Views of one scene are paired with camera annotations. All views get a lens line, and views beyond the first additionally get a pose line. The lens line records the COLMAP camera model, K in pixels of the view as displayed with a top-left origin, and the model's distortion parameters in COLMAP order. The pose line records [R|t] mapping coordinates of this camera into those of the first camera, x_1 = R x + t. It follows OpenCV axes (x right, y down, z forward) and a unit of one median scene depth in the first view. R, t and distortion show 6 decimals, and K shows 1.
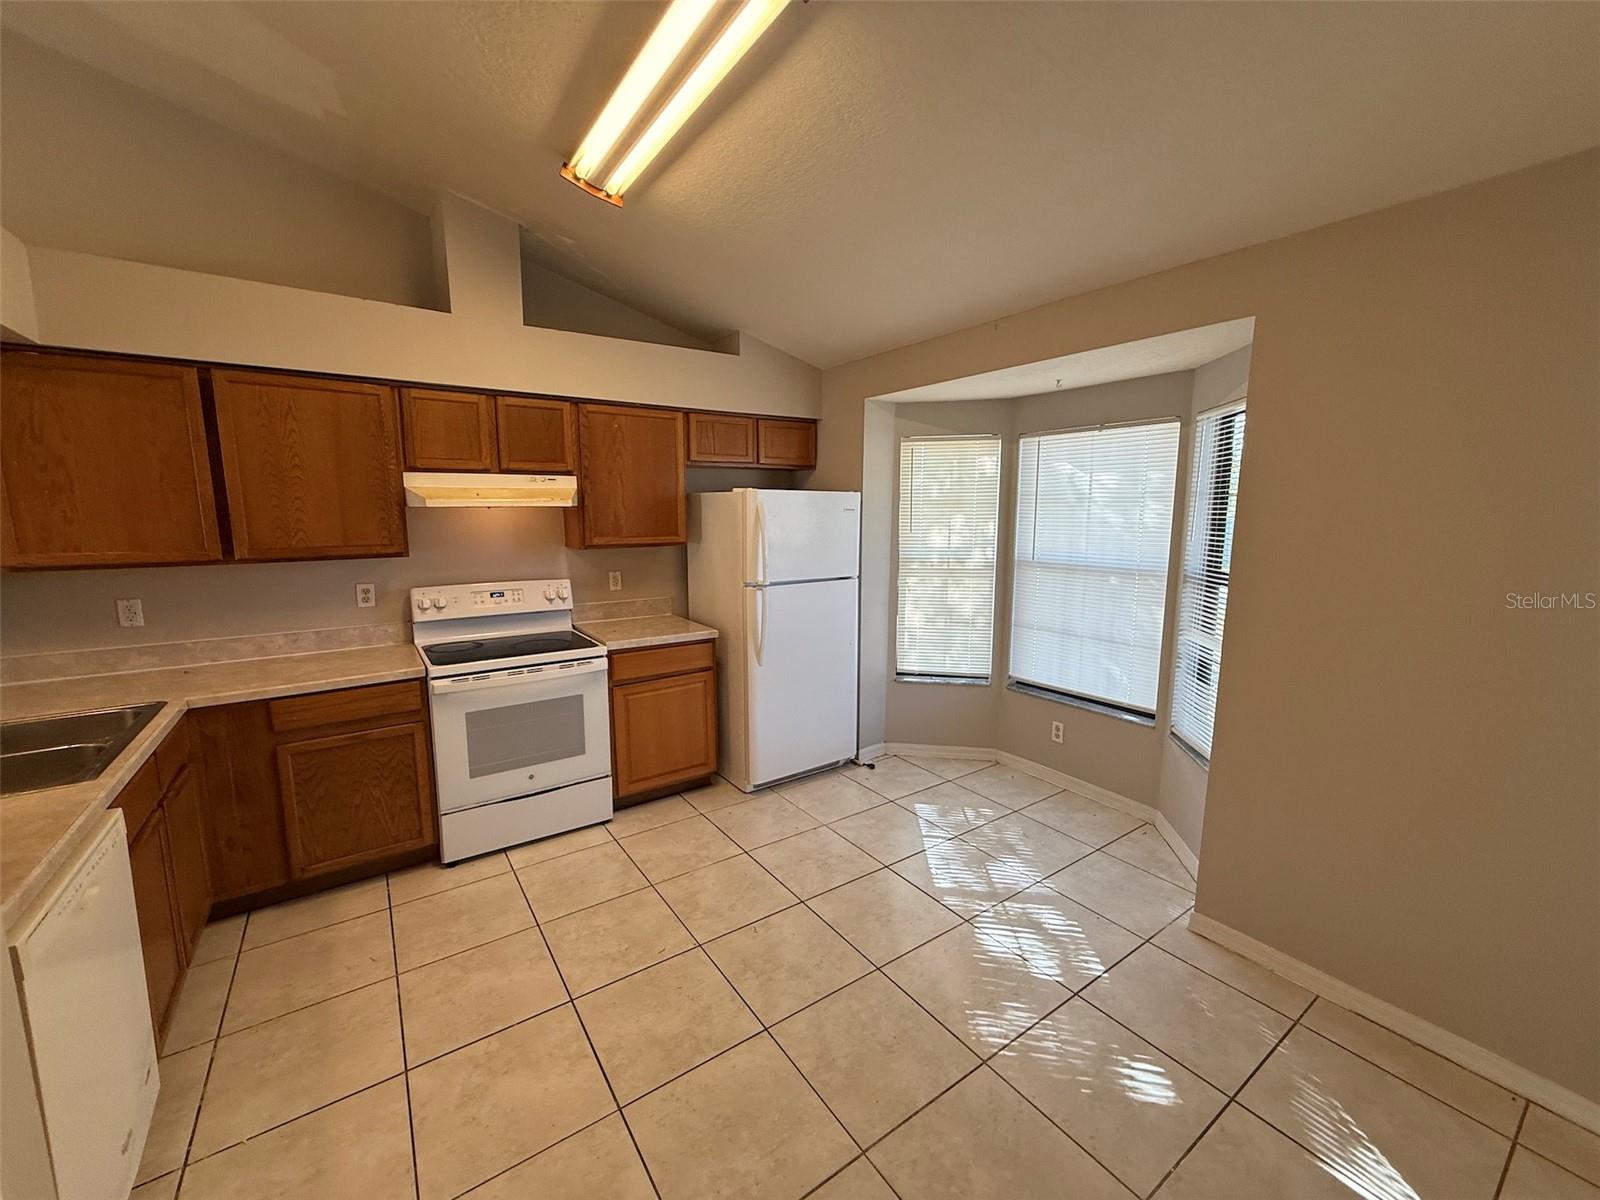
lens RADIAL K [[639.2, 0, 801.2], [0, 639.2, 600.6], [0, 0, 1]] dist [0.002963, -0.000071]
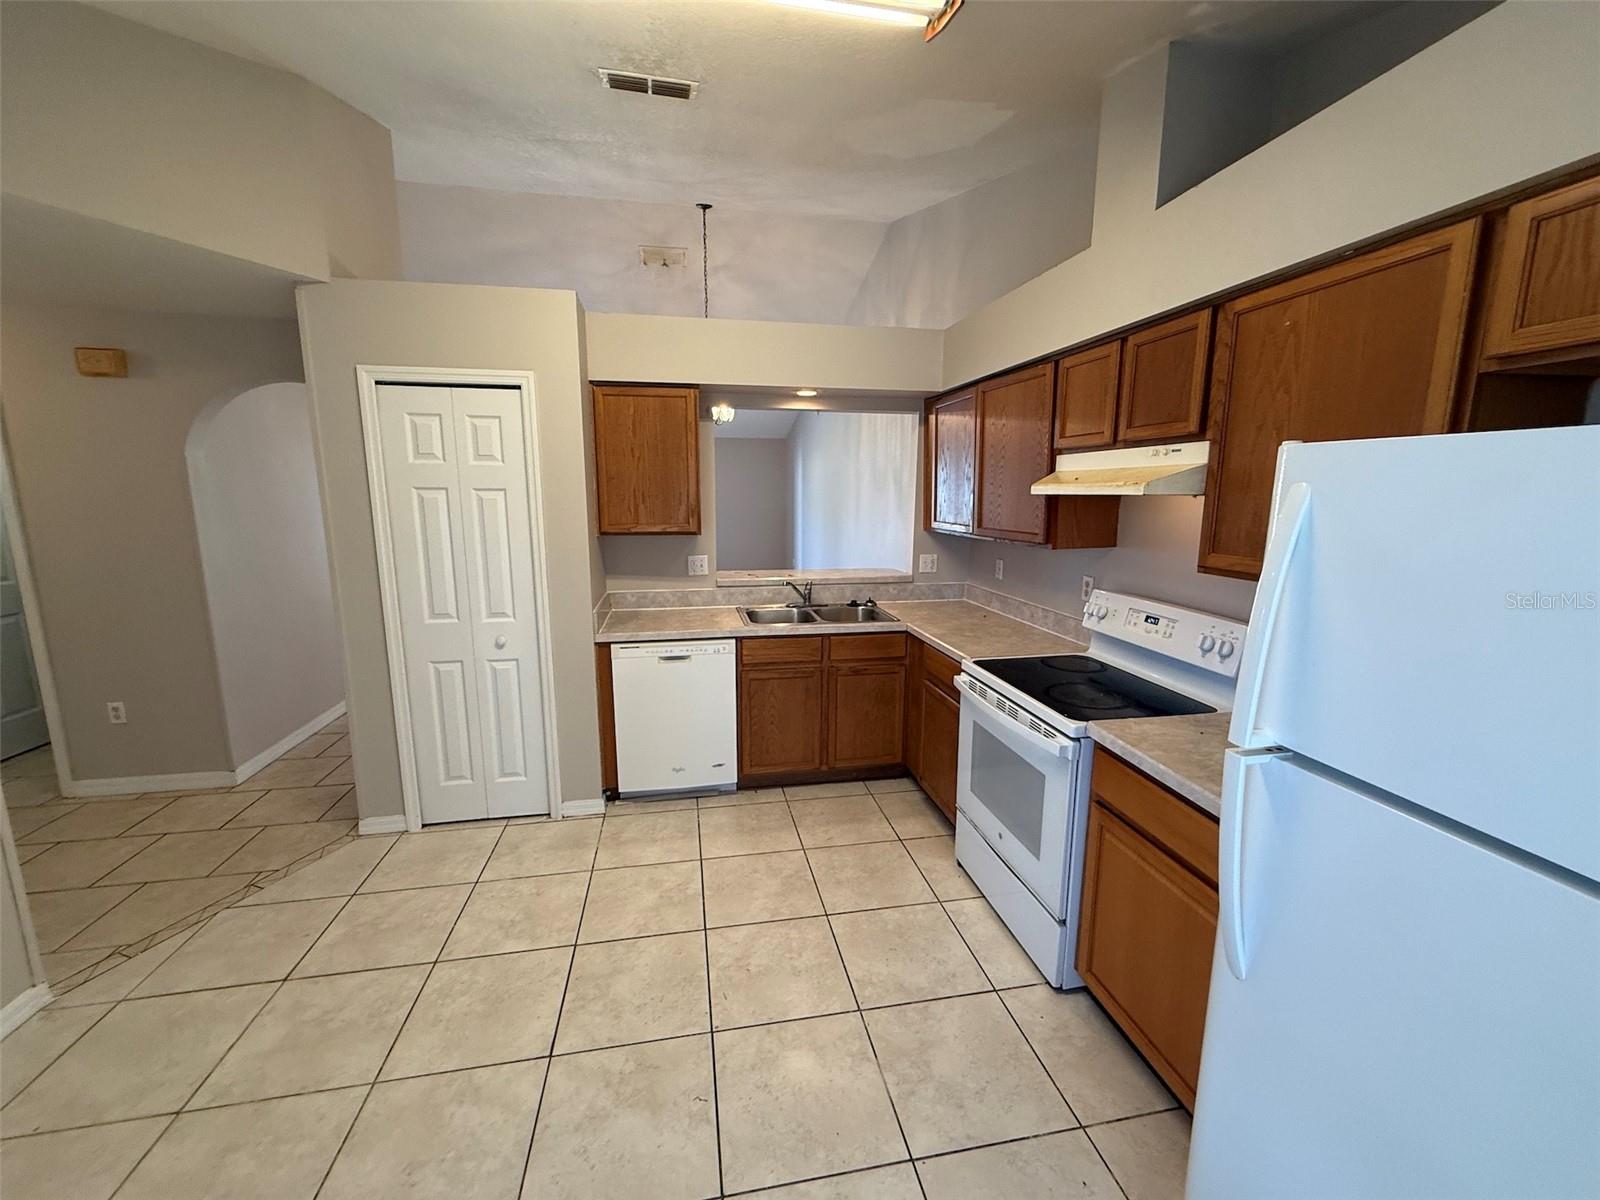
lens RADIAL K [[639.2, 0, 800.6], [0, 639.2, 601.7], [0, 0, 1]] dist [0.002963, -0.000071]
pose [[-0.413333, 0.157776, -0.896807, 0.345760], [-0.134410, 0.963514, 0.231460, -0.154415], [0.900605, 0.216210, -0.377045, 1.006290]]
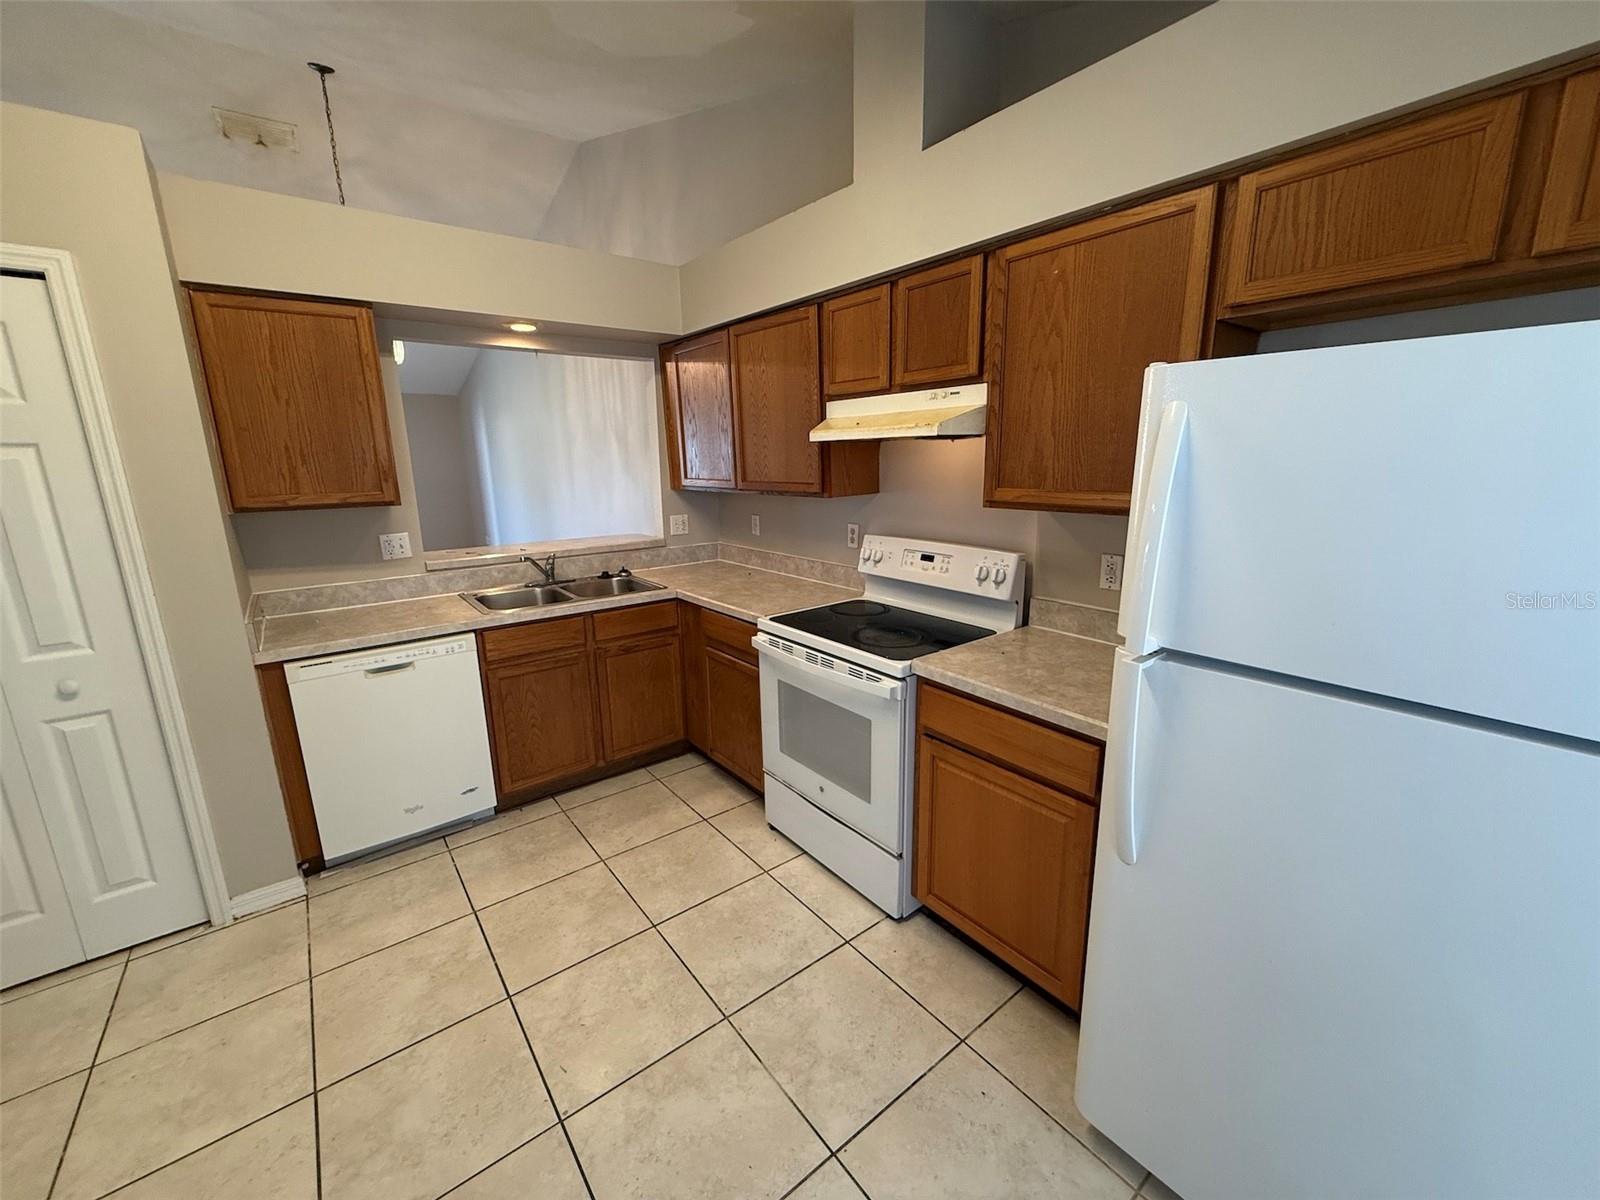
lens RADIAL K [[639.2, 0, 800.0], [0, 639.2, 600.4], [0, 0, 1]] dist [0.002963, -0.000071]
pose [[0.051171, 0.222504, -0.973588, 0.289299], [-0.128650, 0.968211, 0.214513, -0.113792], [0.990369, 0.114275, 0.078170, 0.879386]]
